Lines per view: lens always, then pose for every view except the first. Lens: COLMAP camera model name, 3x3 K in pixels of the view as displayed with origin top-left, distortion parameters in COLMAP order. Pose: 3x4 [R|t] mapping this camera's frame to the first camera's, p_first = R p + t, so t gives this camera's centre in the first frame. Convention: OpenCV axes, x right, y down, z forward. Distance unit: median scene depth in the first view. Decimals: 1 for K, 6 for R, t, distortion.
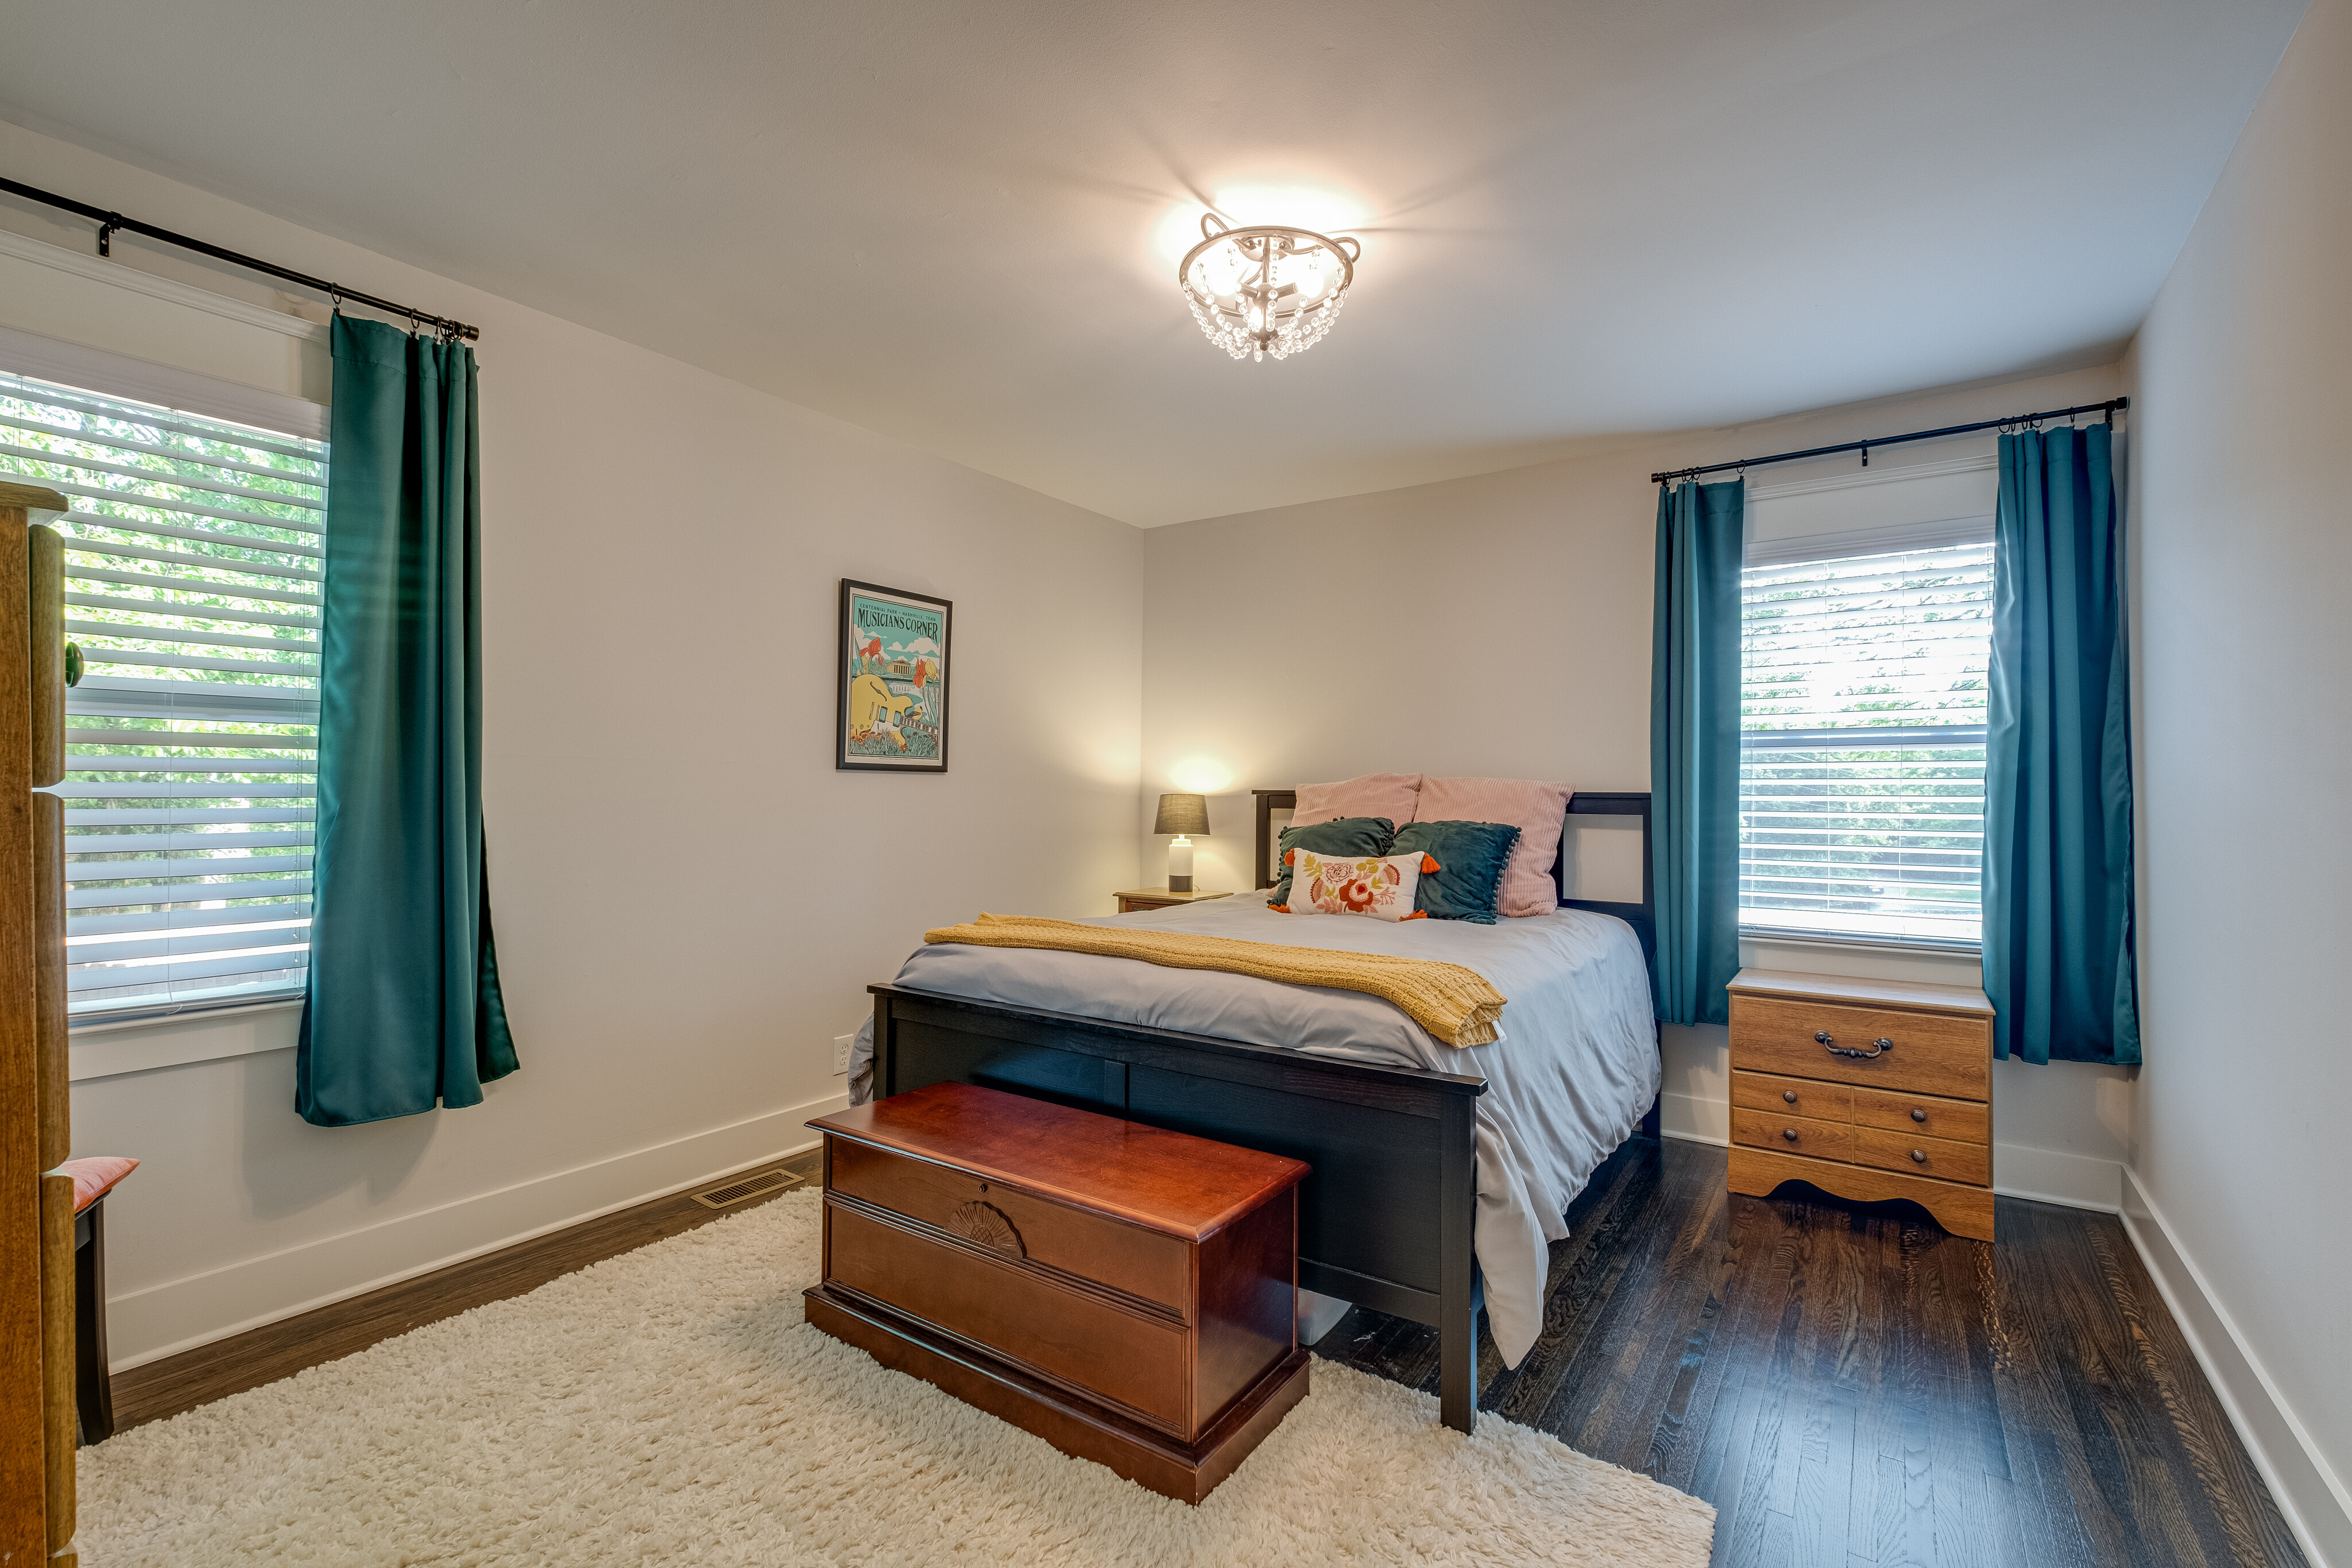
lens RADIAL K [[1048.4, 0, 1185.8], [0, 1048.4, 799.8], [0, 0, 1]] dist [-0.000935, -0.000088]
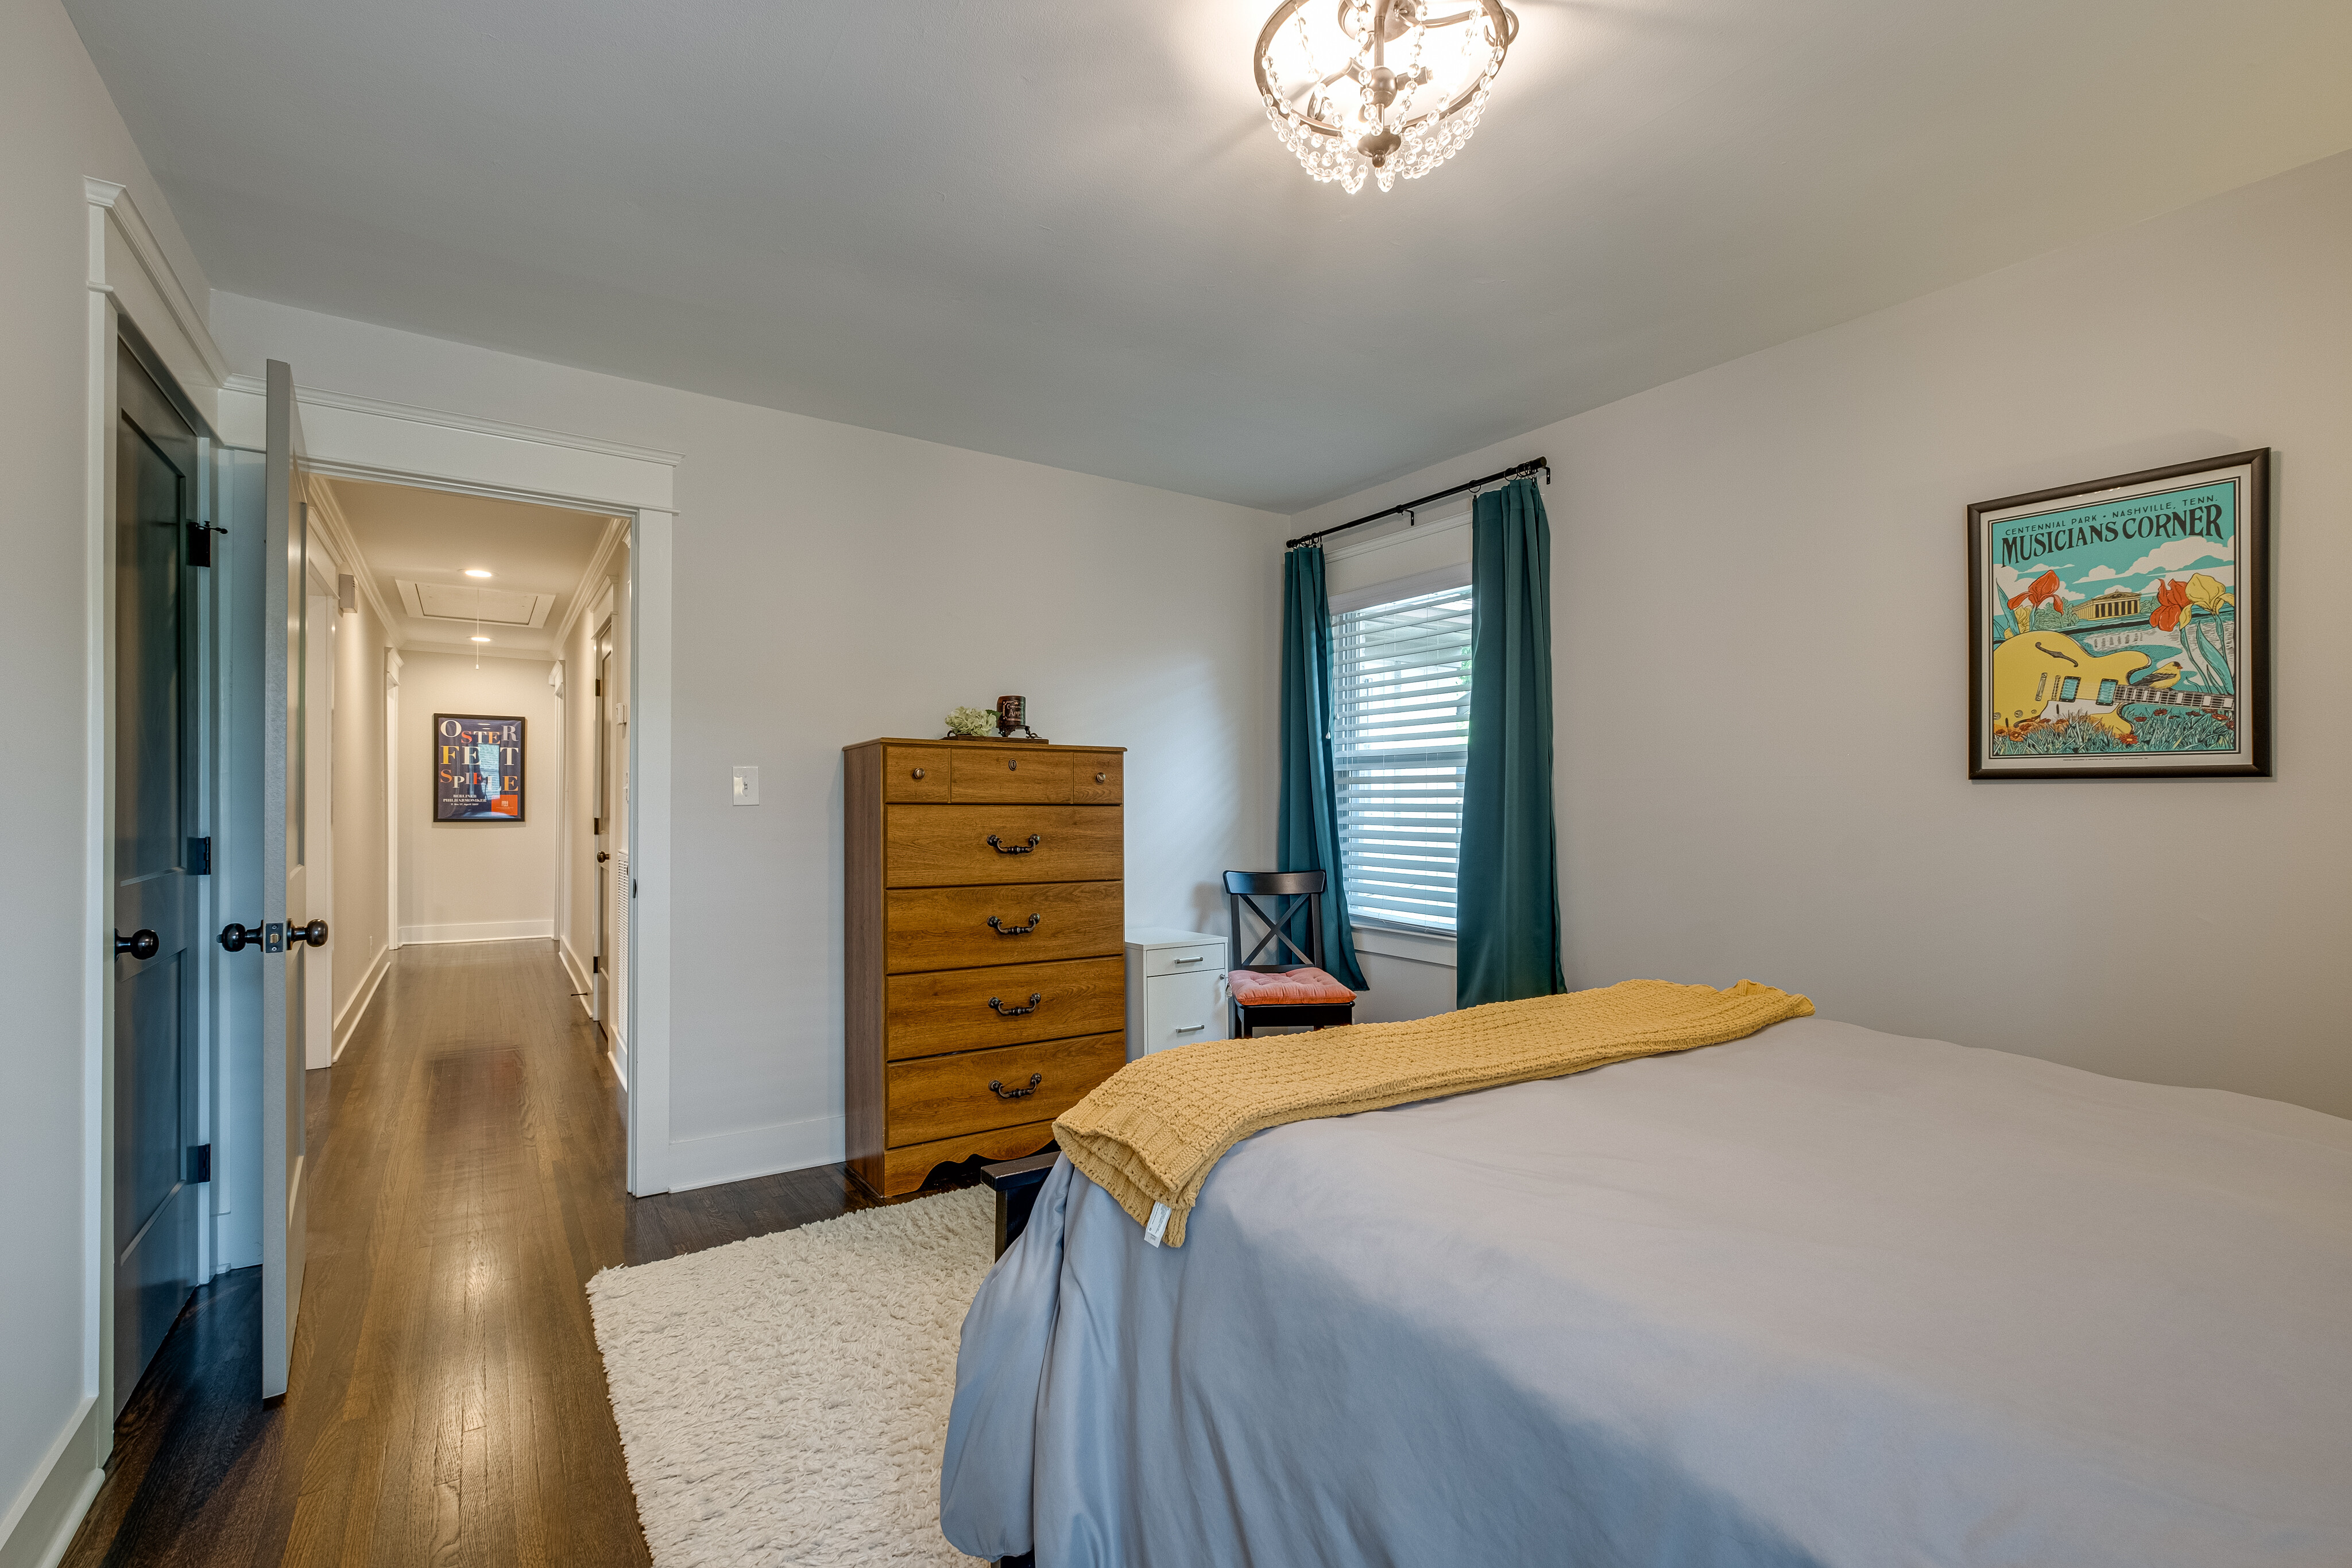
lens RADIAL K [[1048.4, 0, 1185.8], [0, 1048.4, 799.8], [0, 0, 1]] dist [-0.000935, -0.000088]
pose [[-0.374676, -0.001212, -0.927155, 0.487481], [-0.007525, 0.999970, 0.001734, -0.012372], [0.927125, 0.007627, -0.374674, 0.741887]]
